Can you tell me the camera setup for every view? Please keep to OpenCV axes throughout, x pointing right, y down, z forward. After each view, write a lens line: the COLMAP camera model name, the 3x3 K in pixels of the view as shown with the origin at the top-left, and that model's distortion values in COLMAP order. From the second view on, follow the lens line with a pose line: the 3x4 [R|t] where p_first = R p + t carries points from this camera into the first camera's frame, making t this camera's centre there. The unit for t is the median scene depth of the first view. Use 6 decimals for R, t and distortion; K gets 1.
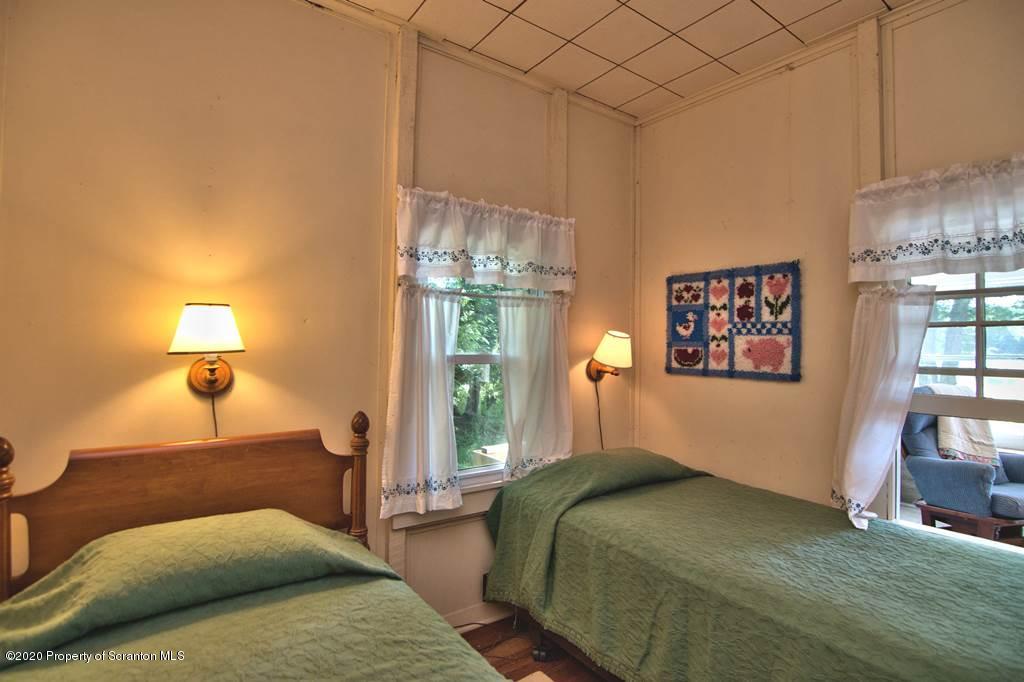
lens RADIAL K [[494.0, 0, 514.6], [0, 494.0, 339.5], [0, 0, 1]] dist [-0.000908, -0.012346]
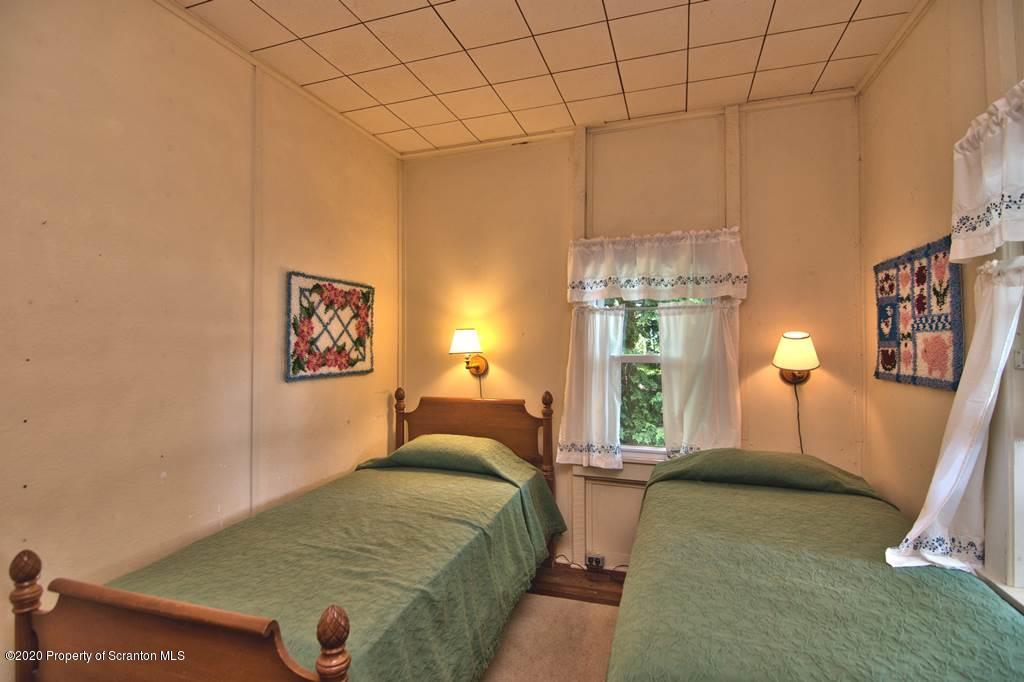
lens RADIAL K [[494.0, 0, 514.6], [0, 494.0, 339.5], [0, 0, 1]] dist [-0.000908, -0.012346]
pose [[0.584889, -0.024125, -0.810754, 0.751543], [0.017735, 0.999699, -0.016953, 0.005260], [0.810919, -0.004463, 0.585141, 0.001112]]
